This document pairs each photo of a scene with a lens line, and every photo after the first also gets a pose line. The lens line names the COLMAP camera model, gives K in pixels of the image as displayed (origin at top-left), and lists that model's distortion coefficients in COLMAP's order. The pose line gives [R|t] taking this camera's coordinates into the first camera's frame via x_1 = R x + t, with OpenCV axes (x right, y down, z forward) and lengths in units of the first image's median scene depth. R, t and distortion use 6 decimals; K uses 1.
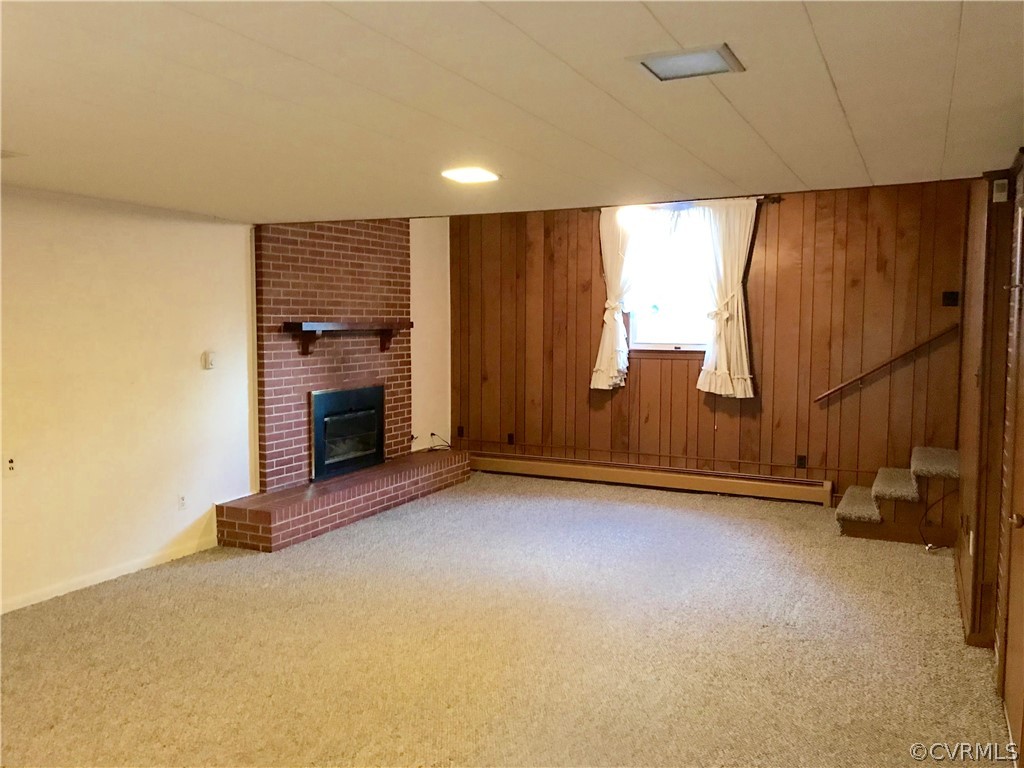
lens RADIAL K [[846.6, 0, 511.3], [0, 846.6, 378.5], [0, 0, 1]] dist [0.065404, -0.080757]
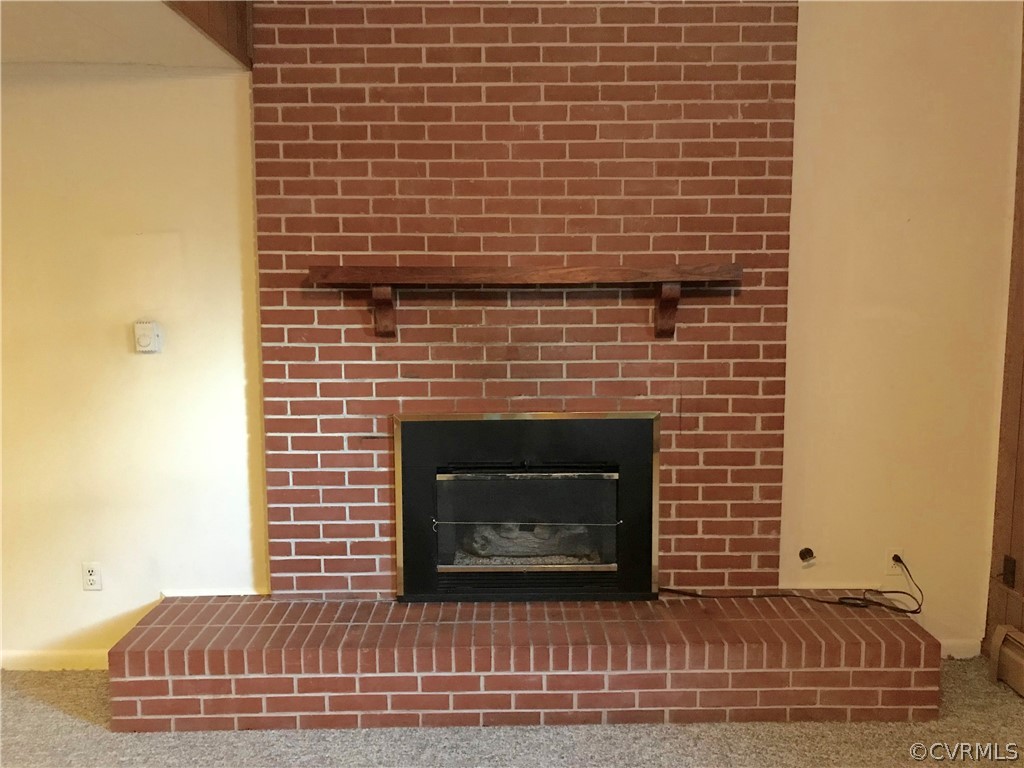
lens RADIAL K [[846.6, 0, 512.6], [0, 846.6, 381.0], [0, 0, 1]] dist [0.065404, -0.080757]
pose [[0.446370, 0.092860, -0.890017, 0.199530], [-0.060026, 0.995468, 0.073758, -0.039194], [0.892833, 0.020501, 0.449921, 0.795619]]
